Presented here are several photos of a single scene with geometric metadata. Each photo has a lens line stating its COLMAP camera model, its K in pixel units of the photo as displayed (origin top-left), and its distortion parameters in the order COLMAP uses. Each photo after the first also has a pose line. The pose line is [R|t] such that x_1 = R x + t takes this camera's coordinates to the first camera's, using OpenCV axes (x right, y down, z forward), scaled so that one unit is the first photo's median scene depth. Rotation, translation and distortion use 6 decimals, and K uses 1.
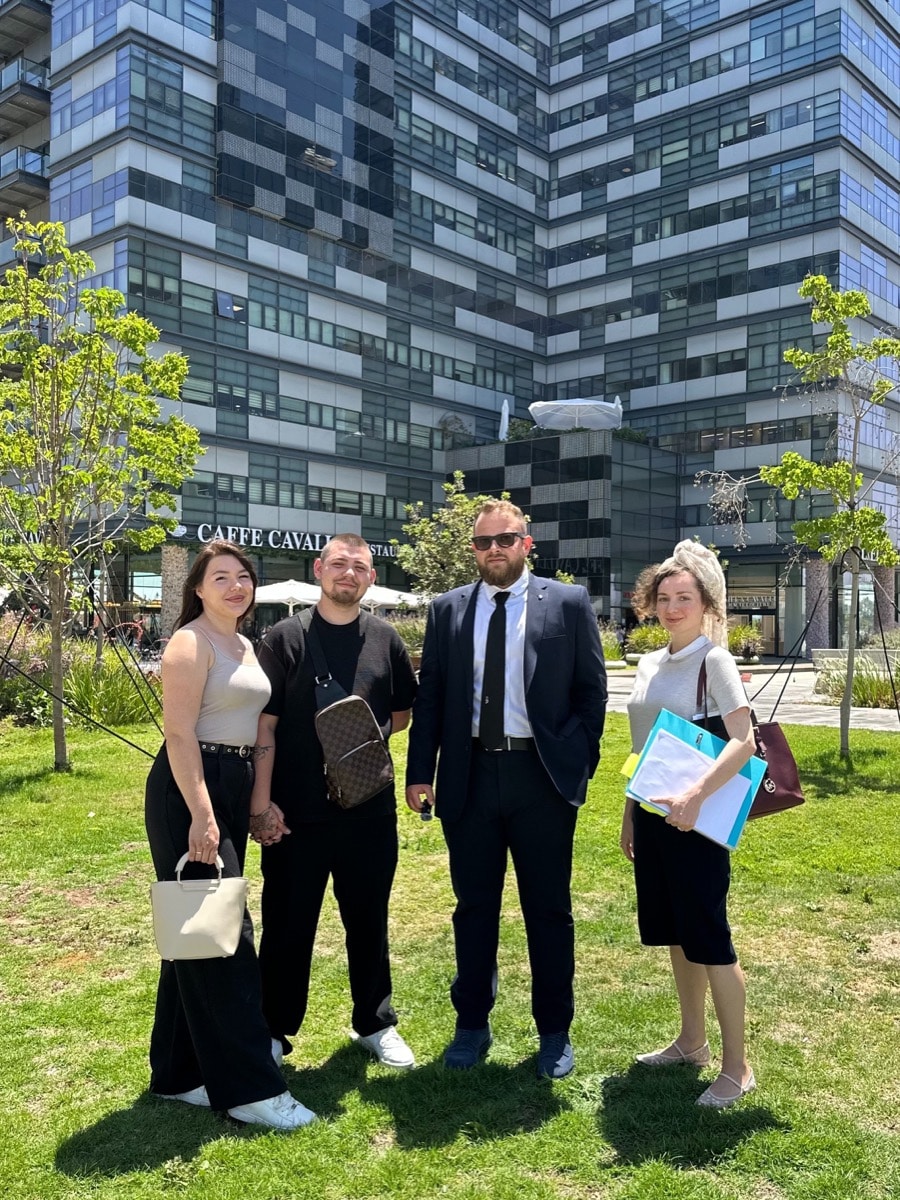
lens RADIAL K [[1162.2, 0, 450.0], [0, 1162.2, 600.0], [0, 0, 1]] dist [-0.012302, -0.032705]
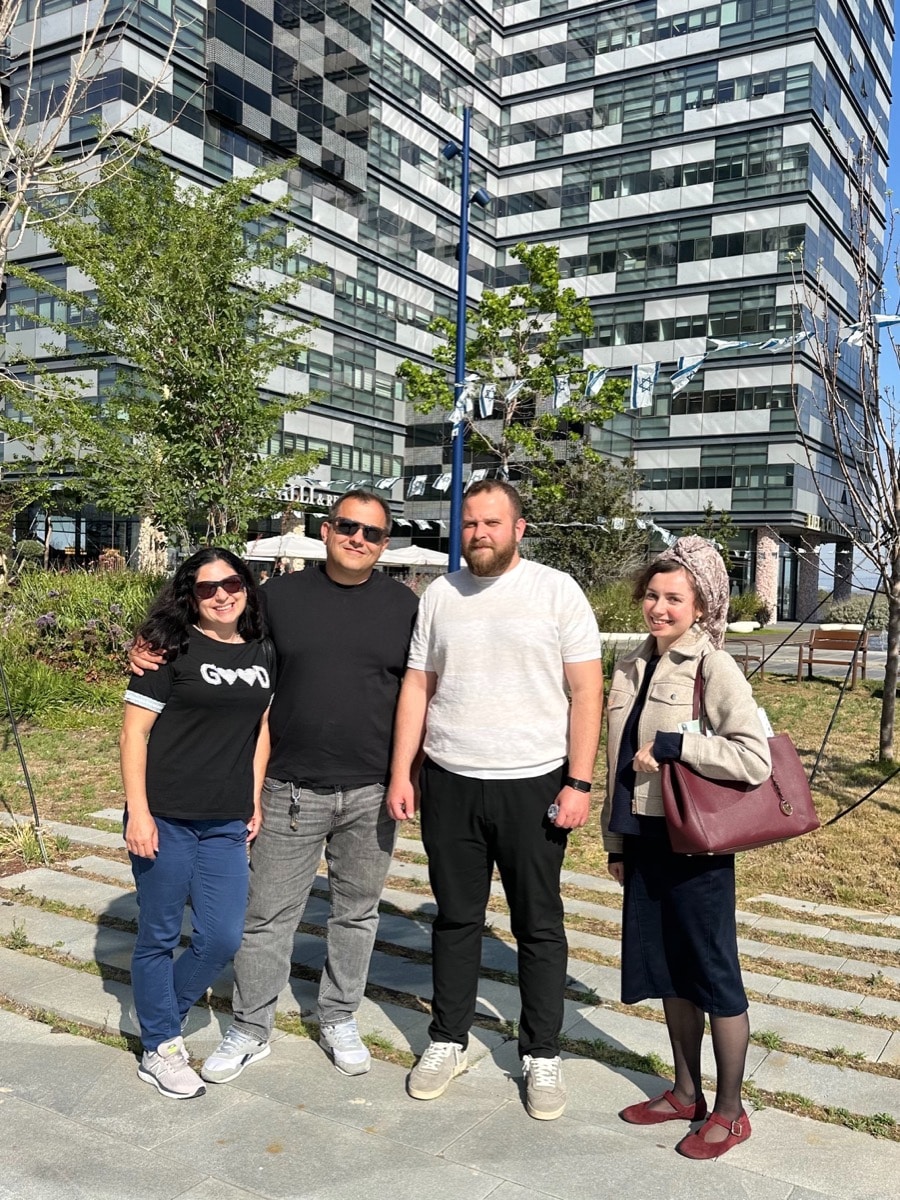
lens RADIAL K [[1162.2, 0, 450.0], [0, 1162.2, 600.0], [0, 0, 1]] dist [-0.012302, -0.032705]
pose [[0.982940, 0.023346, 0.182437, -0.139043], [-0.030987, 0.998753, 0.039149, -0.002879], [-0.181295, -0.044134, 0.982438, 0.041941]]
